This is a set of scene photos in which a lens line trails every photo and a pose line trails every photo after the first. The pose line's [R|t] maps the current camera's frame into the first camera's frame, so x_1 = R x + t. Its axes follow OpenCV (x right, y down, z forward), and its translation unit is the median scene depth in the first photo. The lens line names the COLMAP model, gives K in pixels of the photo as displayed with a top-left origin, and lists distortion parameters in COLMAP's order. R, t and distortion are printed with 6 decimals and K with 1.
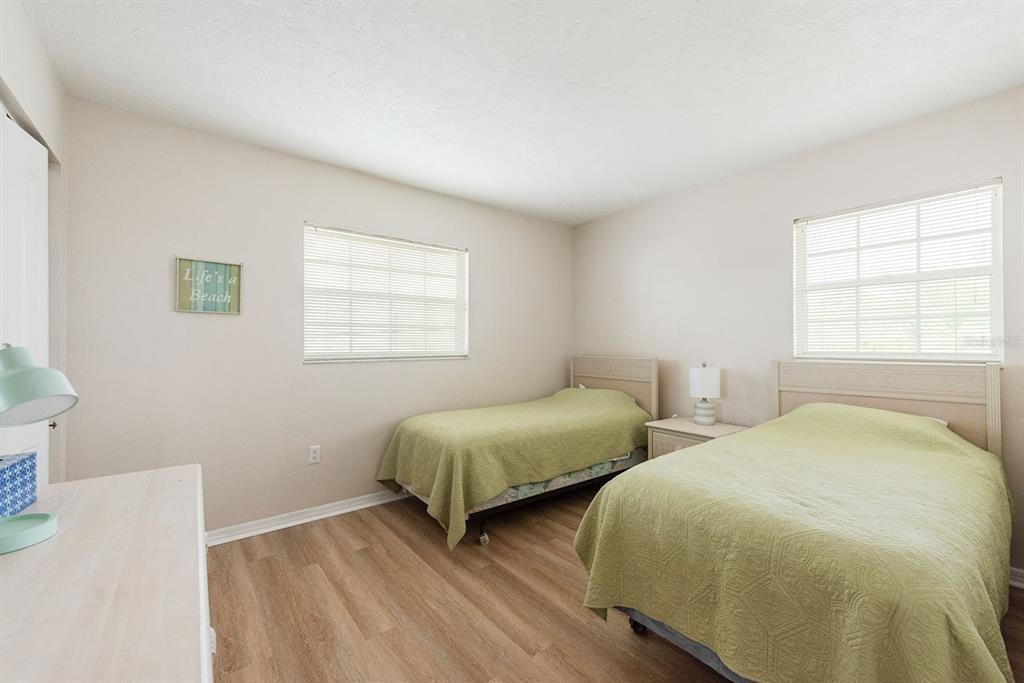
lens RADIAL K [[407.6, 0, 512.0], [0, 407.6, 341.5], [0, 0, 1]] dist [0.009040, -0.000352]
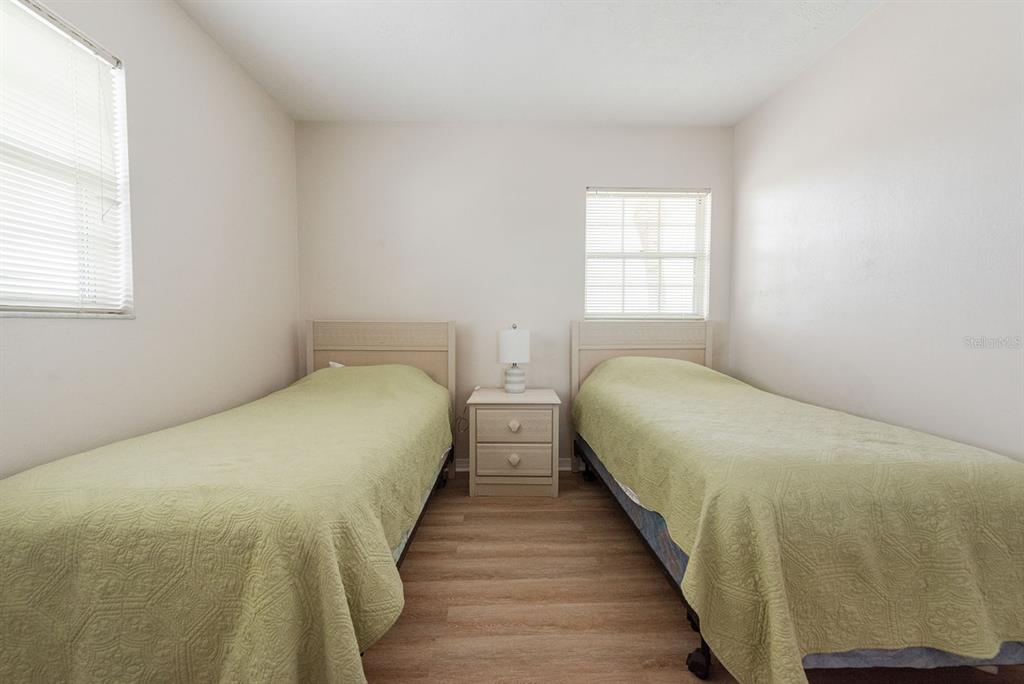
lens RADIAL K [[407.6, 0, 512.0], [0, 407.6, 342.0], [0, 0, 1]] dist [0.009040, -0.000352]
pose [[0.597844, -0.030322, 0.801038, -0.310276], [-0.010544, 0.998900, 0.045681, 0.062515], [-0.801543, -0.035756, 0.596867, 0.584827]]
